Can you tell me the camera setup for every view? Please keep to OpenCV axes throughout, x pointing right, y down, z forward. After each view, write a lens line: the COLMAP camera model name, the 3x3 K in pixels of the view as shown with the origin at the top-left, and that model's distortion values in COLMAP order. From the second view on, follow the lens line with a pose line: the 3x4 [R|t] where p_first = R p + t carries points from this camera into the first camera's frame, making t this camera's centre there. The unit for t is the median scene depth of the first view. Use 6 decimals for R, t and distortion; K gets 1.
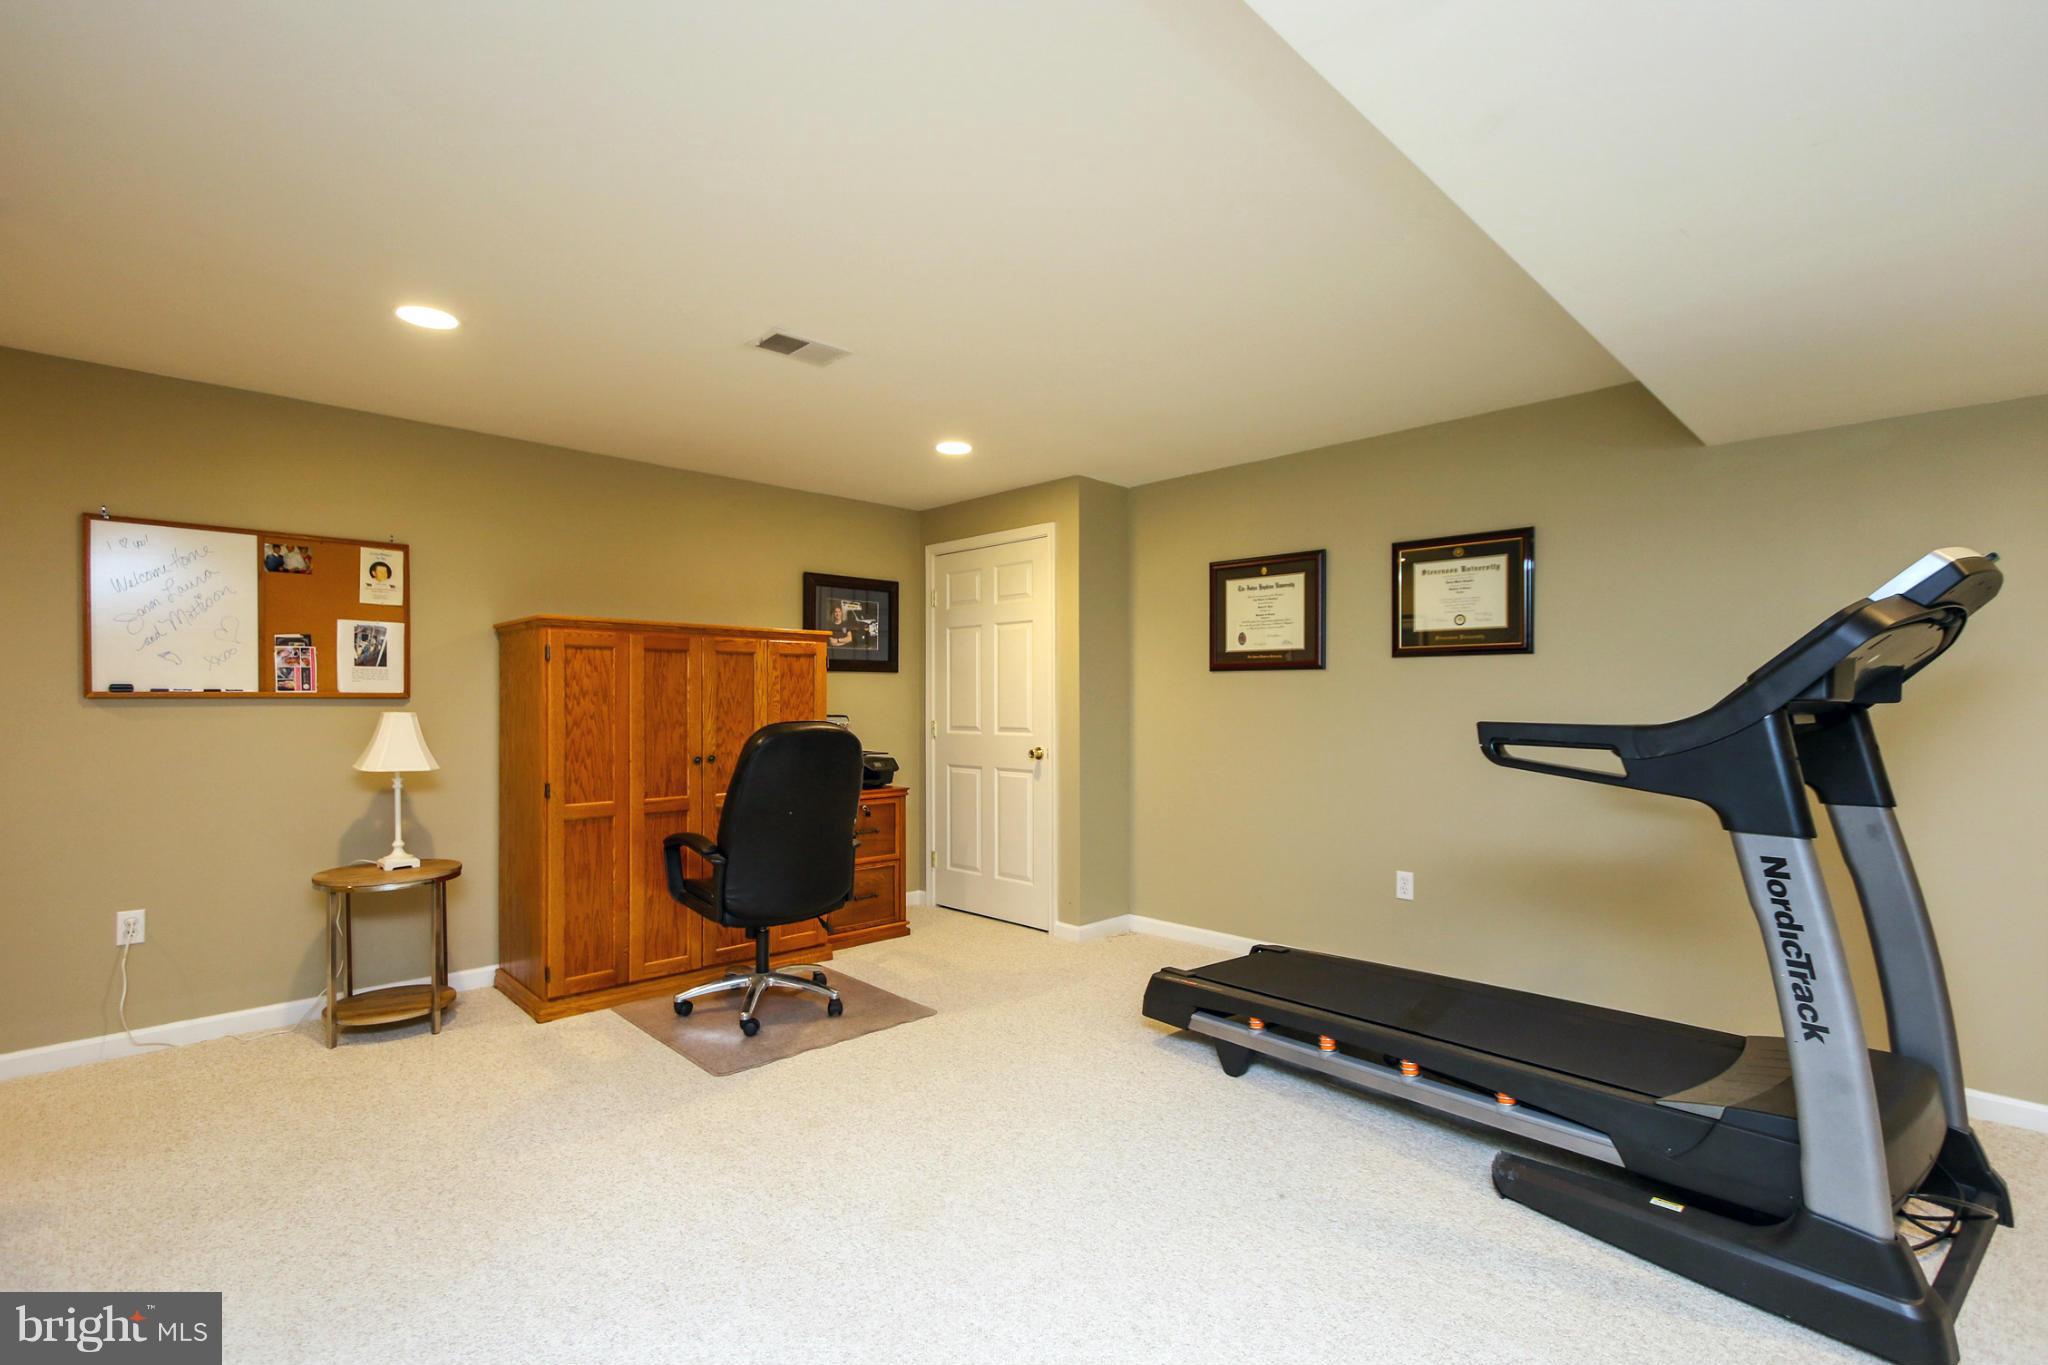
lens RADIAL K [[940.6, 0, 1024.0], [0, 940.6, 700.6], [0, 0, 1]] dist [-0.000627, -0.000001]
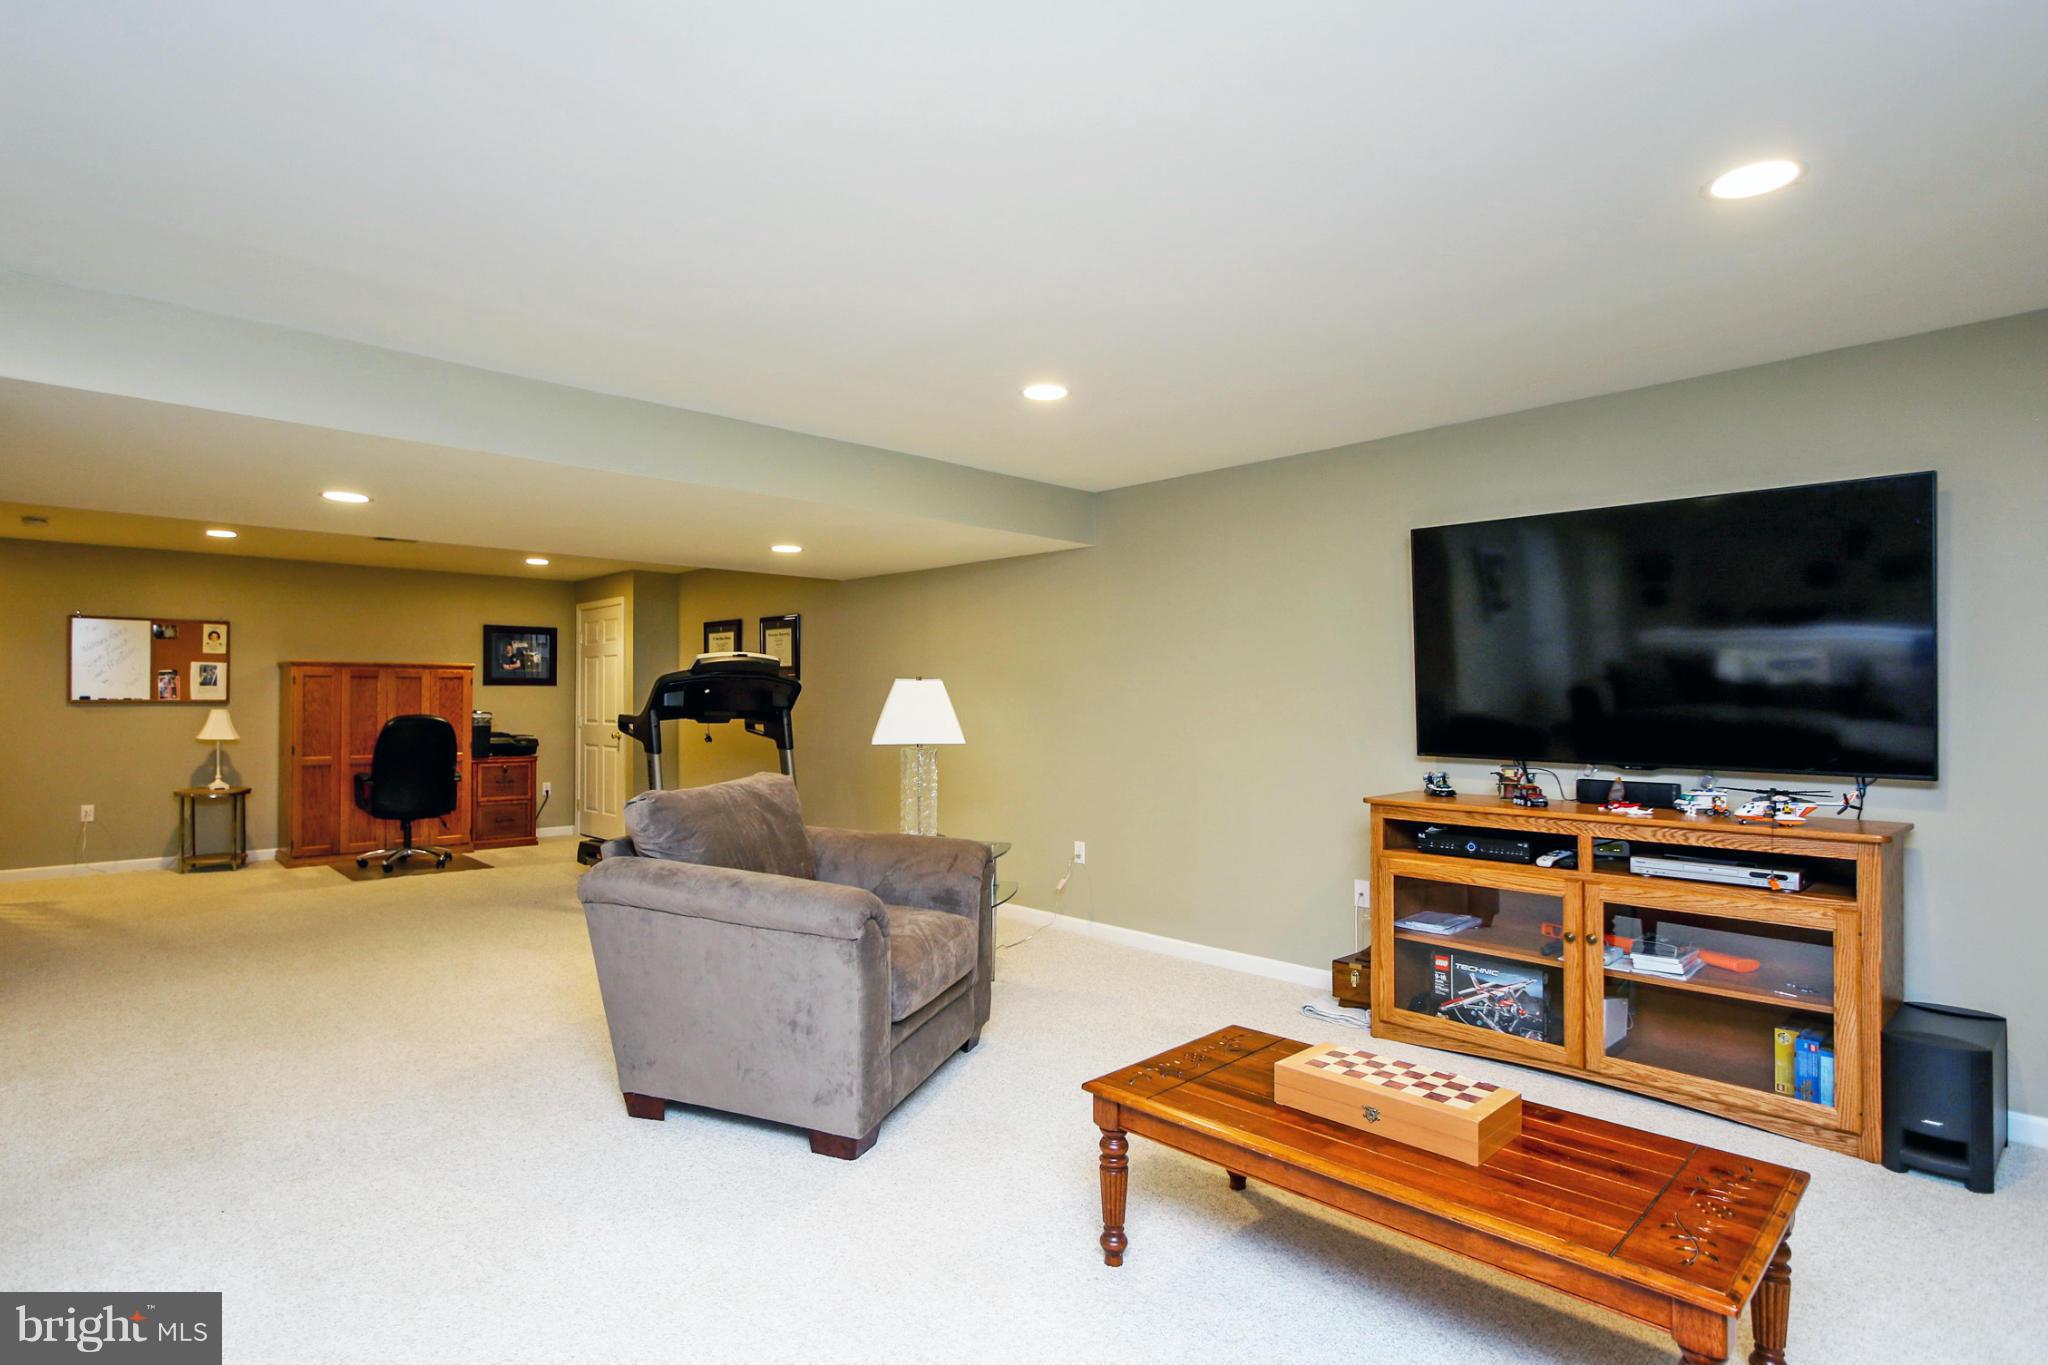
lens RADIAL K [[1036.1, 0, 1024.0], [0, 1036.1, 682.5], [0, 0, 1]] dist [-0.023853, 0.000227]
pose [[0.999998, -0.000306, -0.001823, 0.978967], [0.000274, 0.999850, -0.017299, -0.007241], [0.001828, 0.017299, 0.999849, -1.083870]]
